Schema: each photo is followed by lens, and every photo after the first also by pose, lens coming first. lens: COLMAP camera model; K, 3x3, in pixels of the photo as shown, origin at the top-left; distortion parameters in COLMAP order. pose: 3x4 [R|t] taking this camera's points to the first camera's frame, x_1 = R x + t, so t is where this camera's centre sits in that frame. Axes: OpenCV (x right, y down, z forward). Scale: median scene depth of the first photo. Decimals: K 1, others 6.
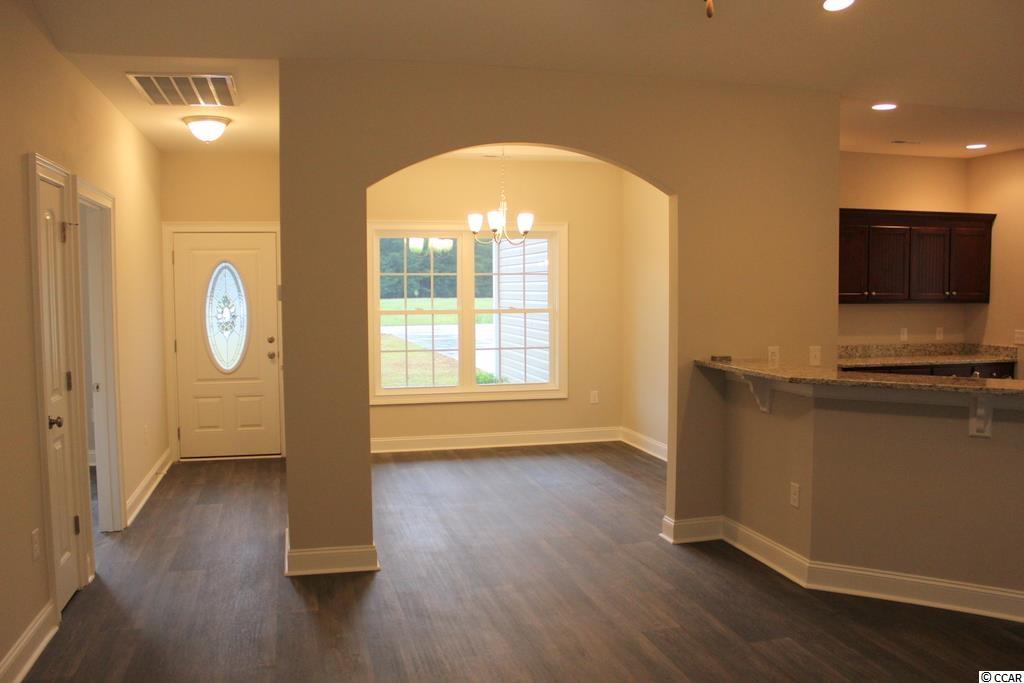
lens RADIAL K [[800.9, 0, 512.0], [0, 800.9, 341.5], [0, 0, 1]] dist [-0.069853, 0.000770]
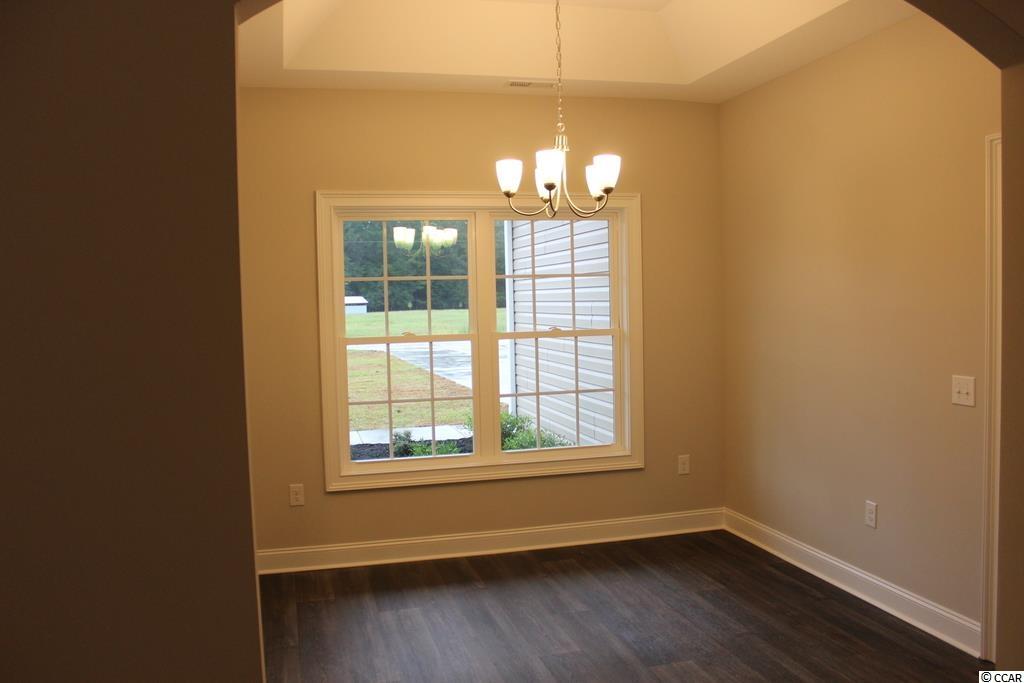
lens RADIAL K [[839.6, 0, 512.0], [0, 839.6, 341.5], [0, 0, 1]] dist [-0.108632, 0.000585]
pose [[0.999811, -0.019367, 0.001616, -0.035369], [0.019389, 0.999699, -0.015028, -0.022360], [-0.001325, 0.015056, 0.999886, 0.333012]]
